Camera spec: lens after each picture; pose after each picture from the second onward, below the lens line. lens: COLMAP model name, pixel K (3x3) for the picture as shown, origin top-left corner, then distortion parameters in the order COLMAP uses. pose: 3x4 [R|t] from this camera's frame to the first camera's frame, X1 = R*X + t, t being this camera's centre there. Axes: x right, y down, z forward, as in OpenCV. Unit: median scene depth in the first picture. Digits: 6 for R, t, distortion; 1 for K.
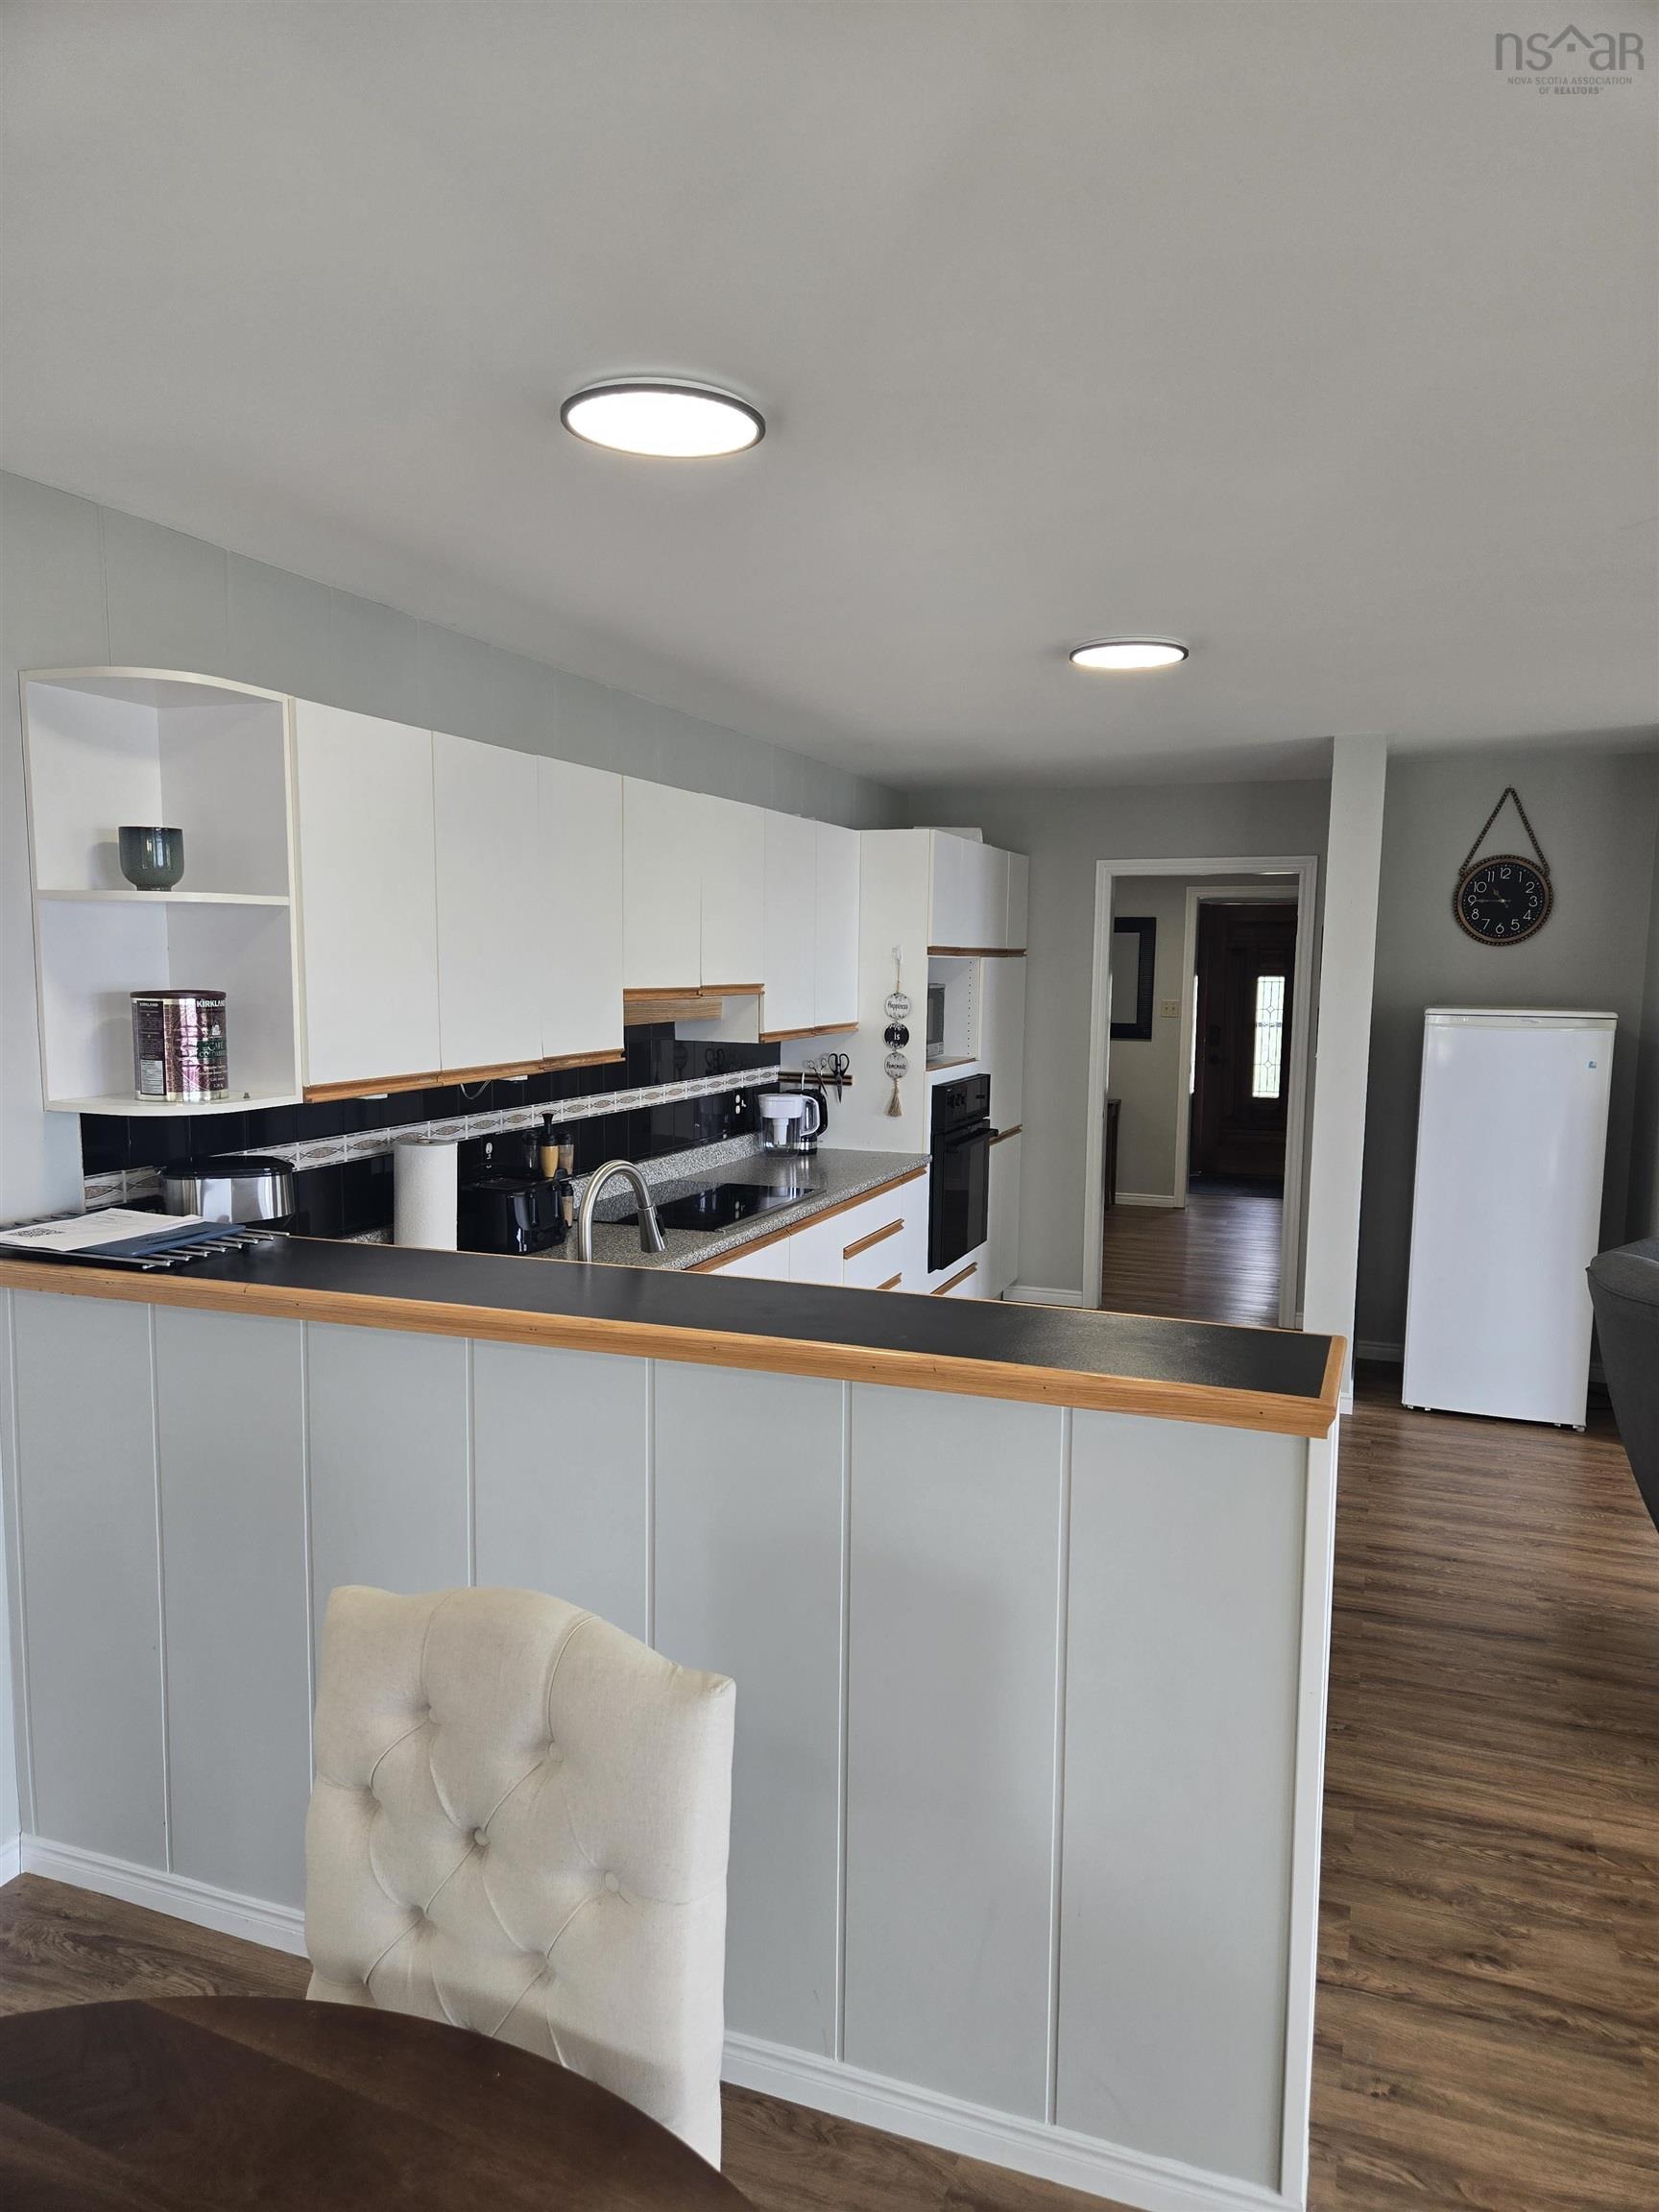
lens RADIAL K [[1472.5, 0, 830.8], [0, 1472.5, 1152.1], [0, 0, 1]] dist [0.094672, -0.082853]
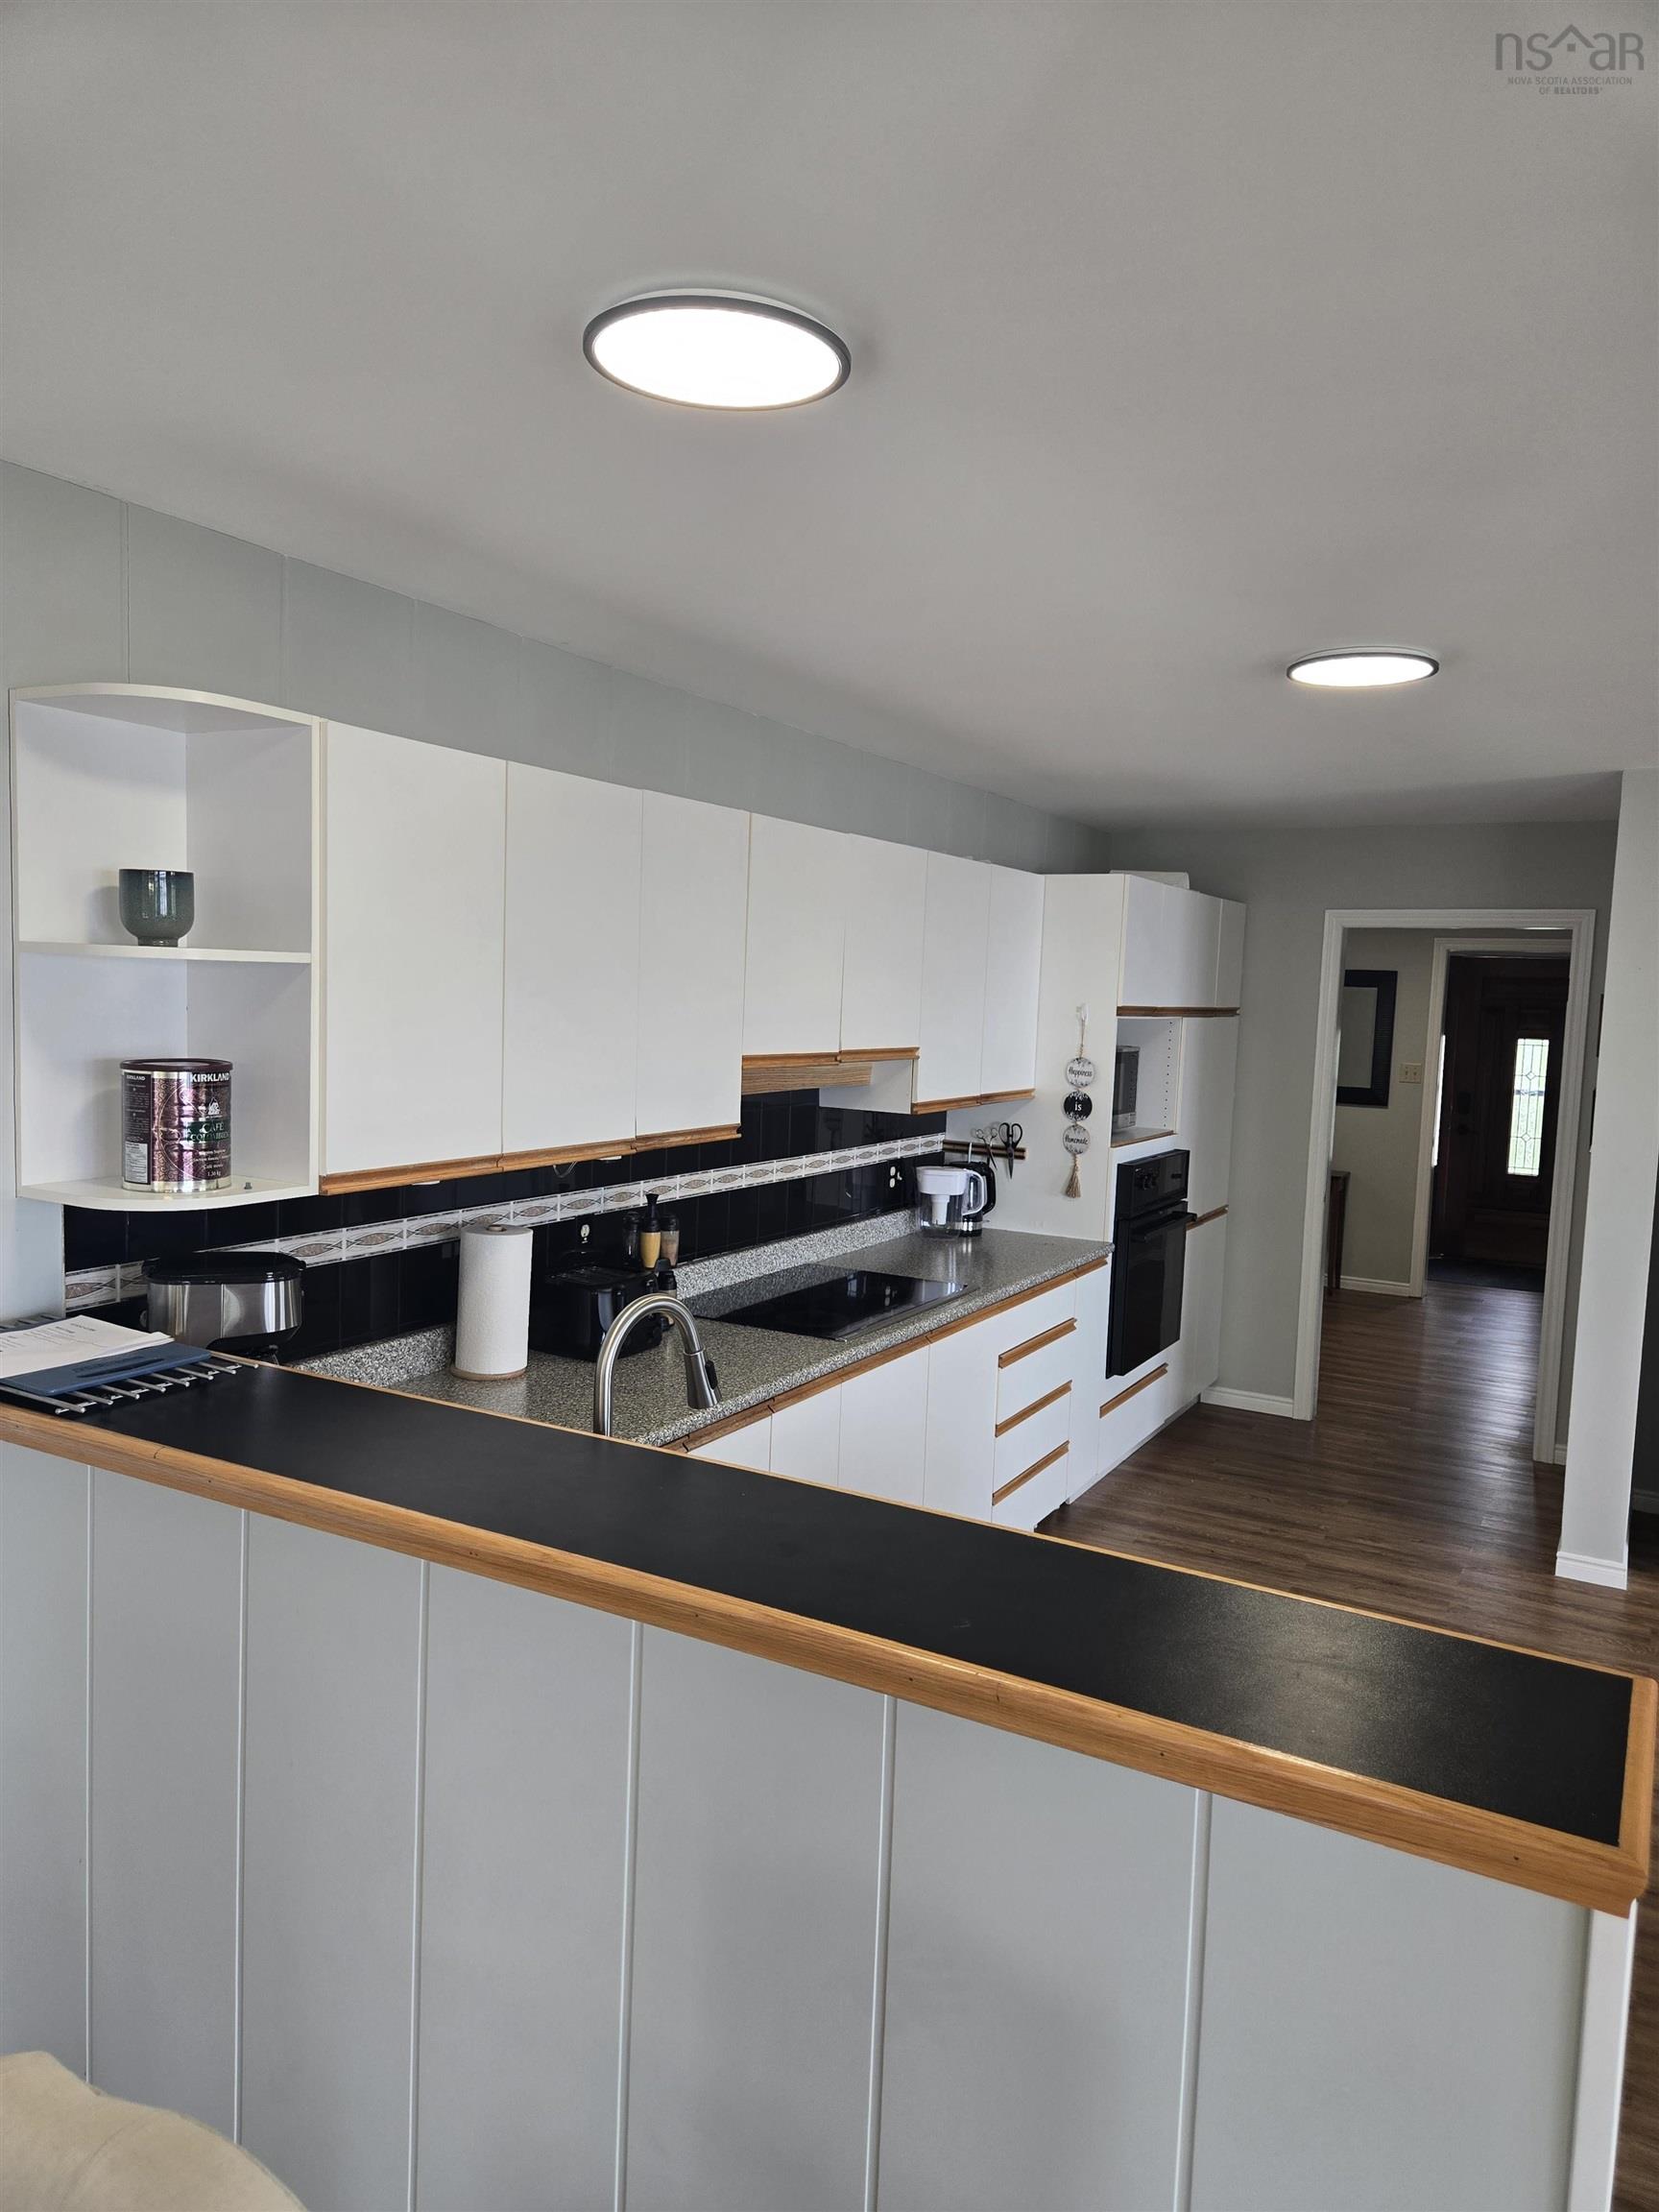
lens RADIAL K [[1481.5, 0, 834.5], [0, 1481.5, 1137.3], [0, 0, 1]] dist [0.061722, -0.001728]
pose [[0.988767, 0.039659, -0.144107, 0.039775], [-0.044306, 0.998592, -0.029176, -0.038023], [0.142747, 0.035233, 0.989132, 0.142650]]
